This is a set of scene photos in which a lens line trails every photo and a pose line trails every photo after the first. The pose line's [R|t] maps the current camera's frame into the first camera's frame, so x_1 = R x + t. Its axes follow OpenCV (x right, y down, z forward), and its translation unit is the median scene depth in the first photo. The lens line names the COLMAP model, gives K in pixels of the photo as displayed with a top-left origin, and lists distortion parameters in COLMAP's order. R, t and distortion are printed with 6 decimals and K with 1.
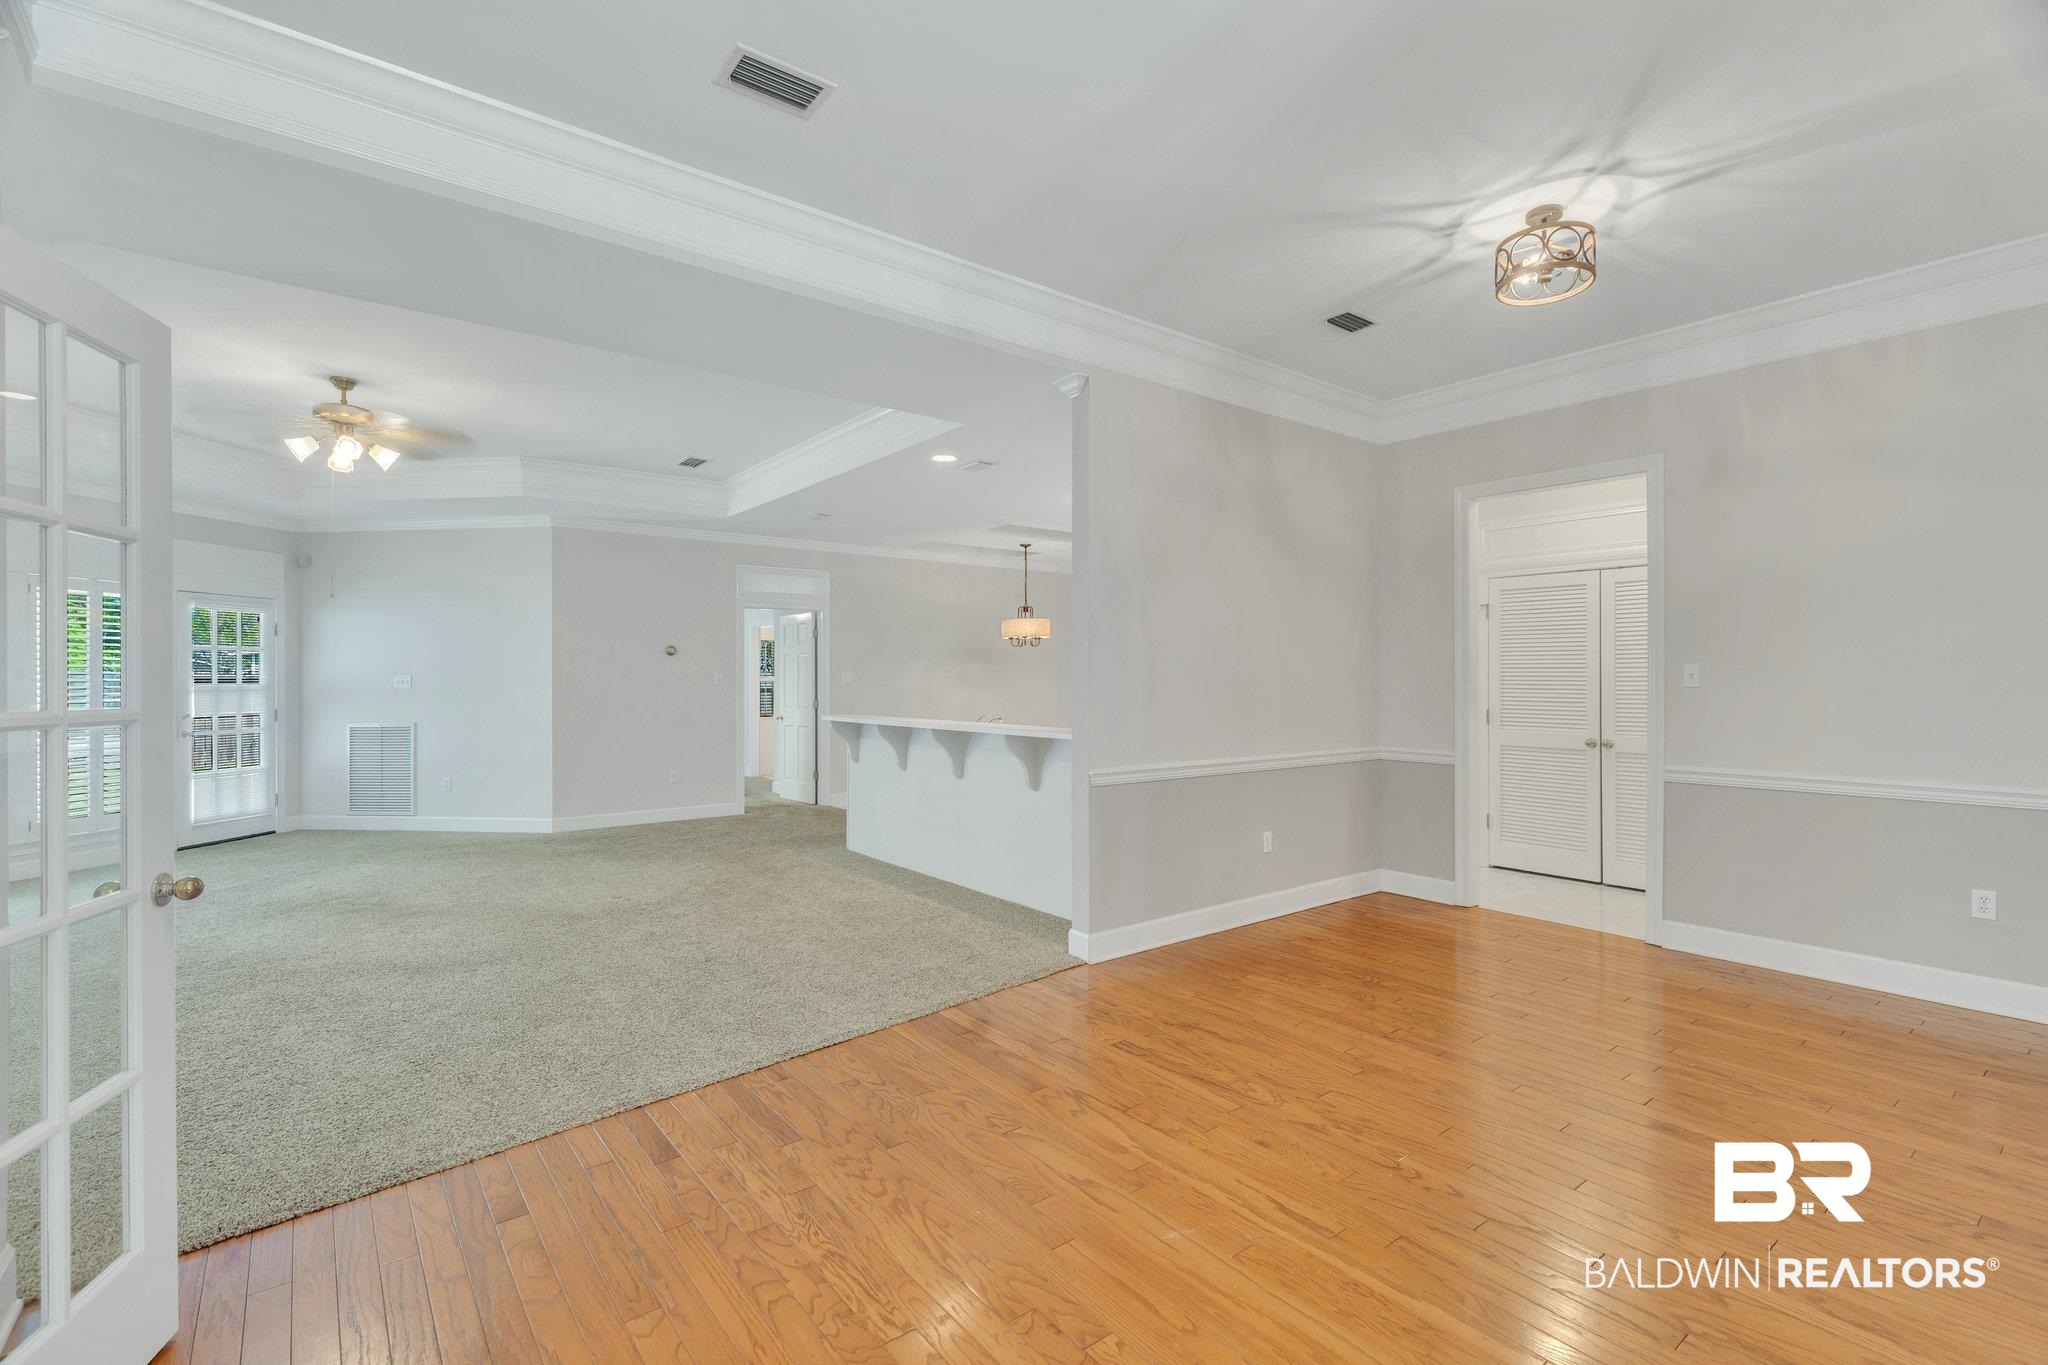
lens RADIAL K [[928.4, 0, 1032.7], [0, 928.4, 671.0], [0, 0, 1]] dist [0.009429, -0.001775]
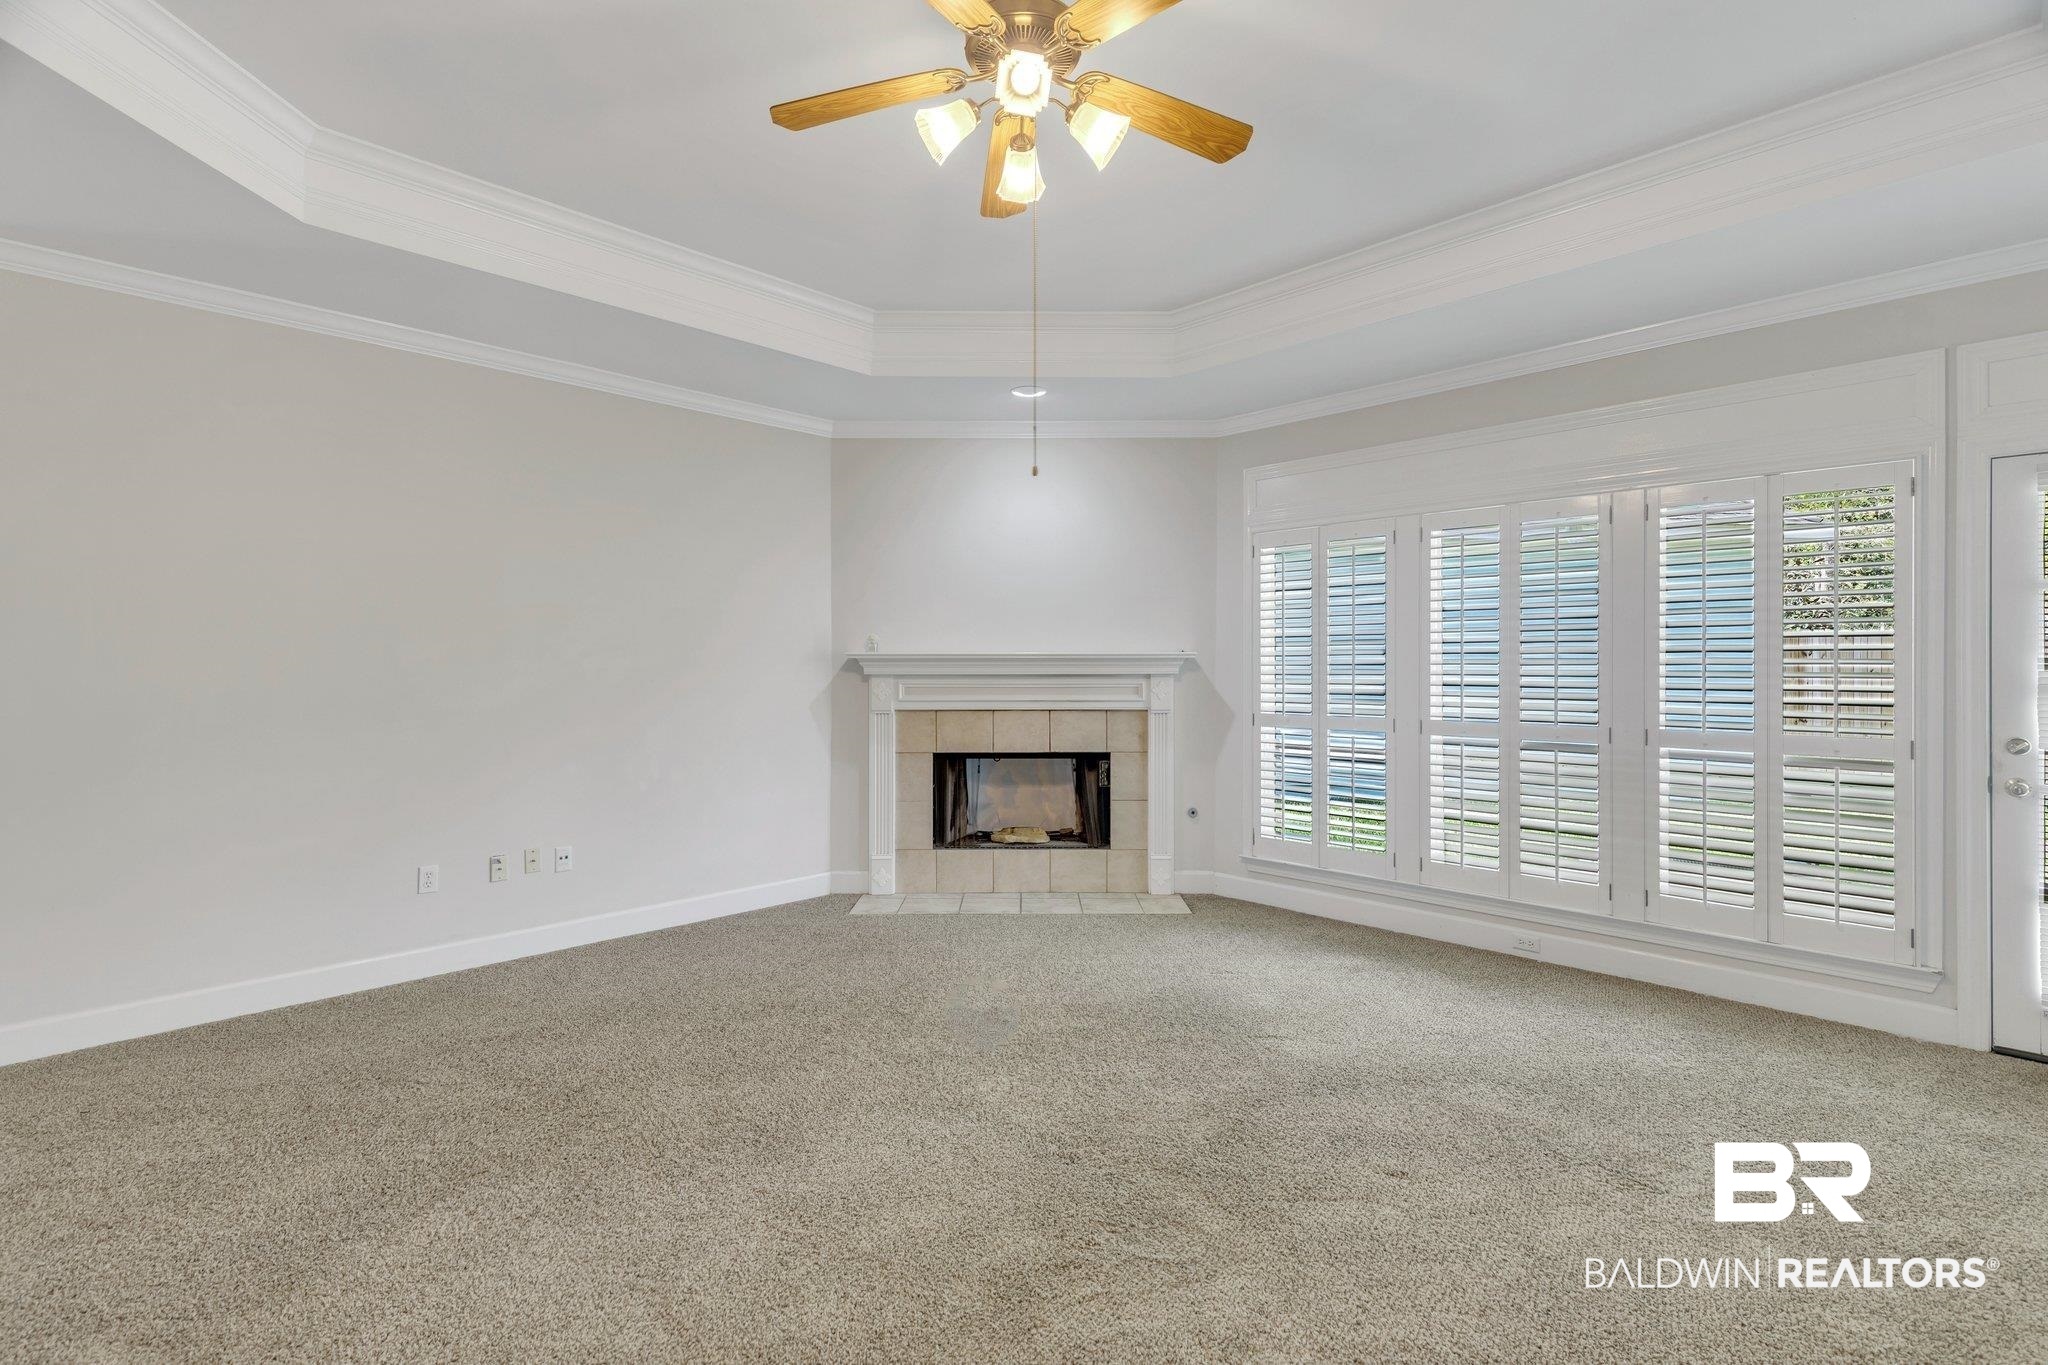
lens RADIAL K [[928.4, 0, 1019.1], [0, 928.4, 662.1], [0, 0, 1]] dist [0.009429, -0.001775]
pose [[-0.615206, 0.004063, -0.788356, -0.267133], [0.009225, 0.999955, -0.002045, 0.006320], [0.788312, -0.008531, -0.615216, 0.843312]]
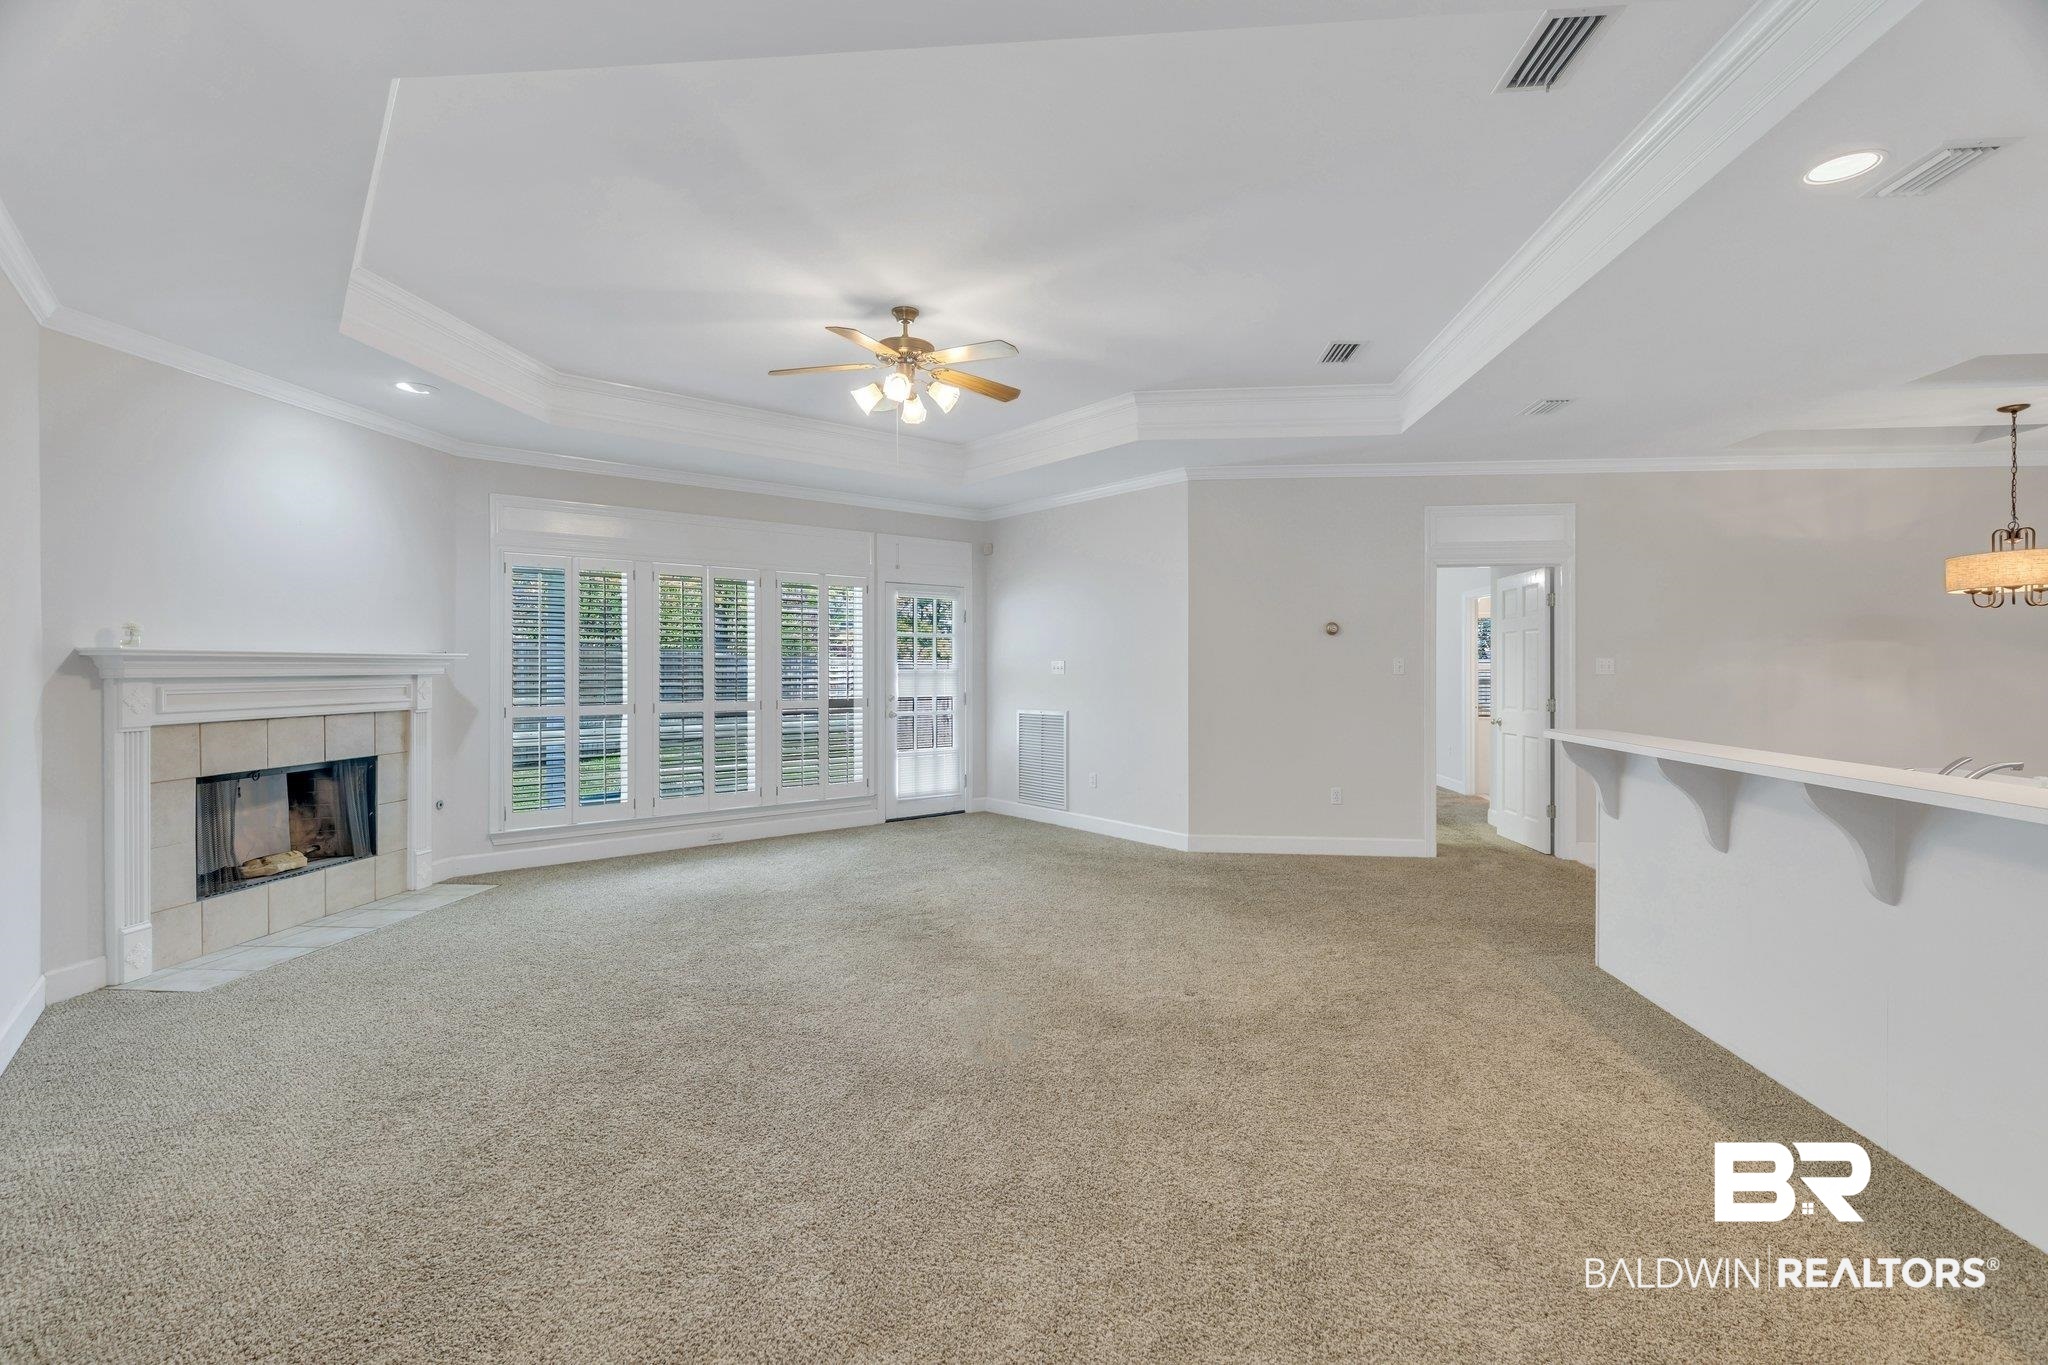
lens RADIAL K [[928.4, 0, 1022.5], [0, 928.4, 662.7], [0, 0, 1]] dist [0.009429, -0.001775]
pose [[0.718026, 0.003515, -0.696007, -0.049924], [-0.000005, 0.999987, 0.005044, 0.002192], [0.696016, -0.003618, 0.718017, 0.313893]]
